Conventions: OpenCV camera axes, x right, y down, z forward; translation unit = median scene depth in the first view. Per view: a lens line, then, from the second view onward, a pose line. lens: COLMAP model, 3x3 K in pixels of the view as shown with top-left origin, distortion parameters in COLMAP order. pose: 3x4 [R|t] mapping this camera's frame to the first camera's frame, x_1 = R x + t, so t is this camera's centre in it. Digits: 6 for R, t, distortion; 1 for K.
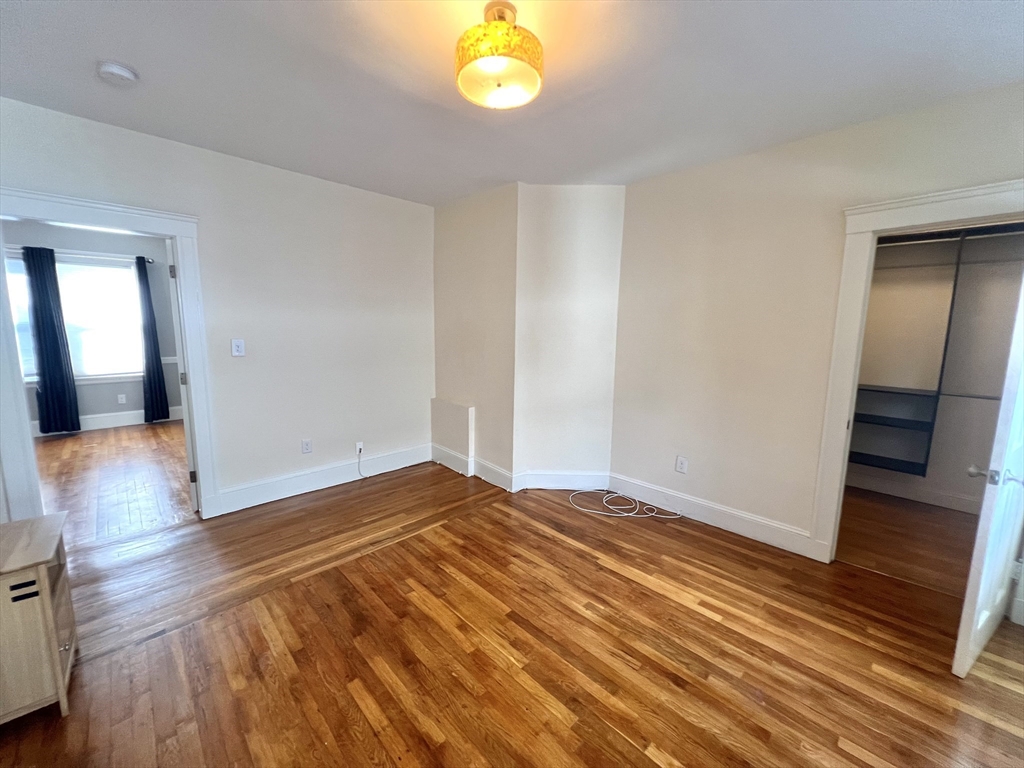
lens RADIAL K [[410.1, 0, 506.6], [0, 410.1, 382.2], [0, 0, 1]] dist [-0.002212, 0.000099]
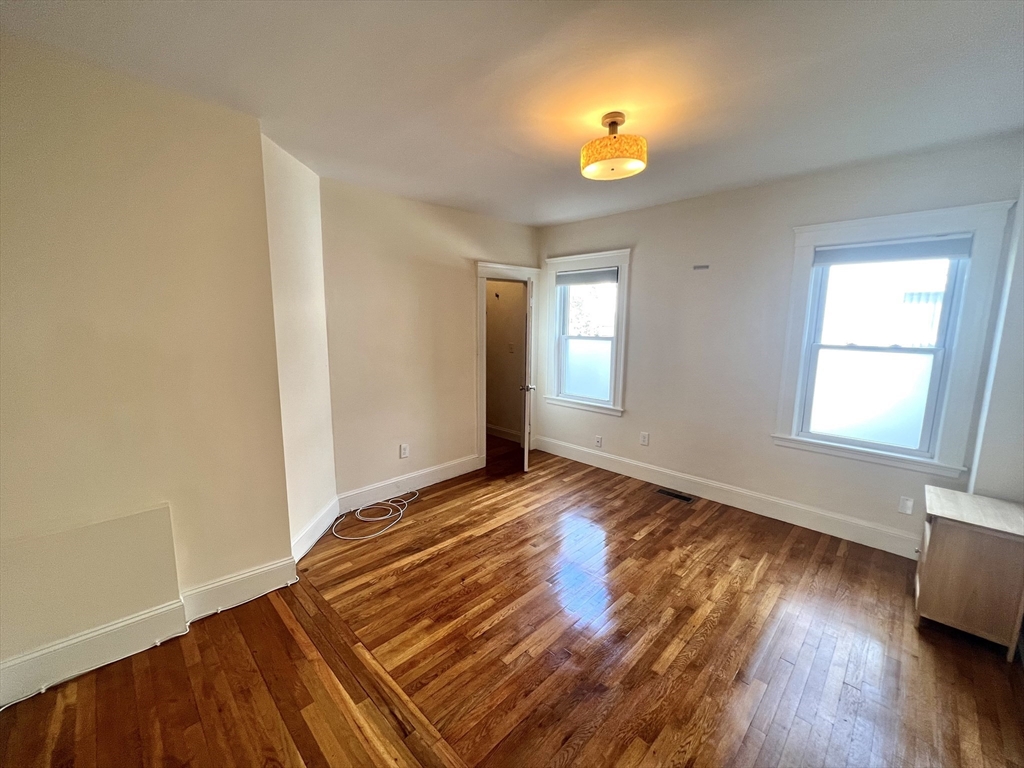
lens RADIAL K [[410.1, 0, 515.7], [0, 410.1, 384.2], [0, 0, 1]] dist [-0.002212, 0.000099]
pose [[-0.025292, -0.164027, 0.986132, -0.883458], [0.134461, 0.976925, 0.165944, -0.169257], [-0.990596, 0.136793, -0.002653, 0.849008]]
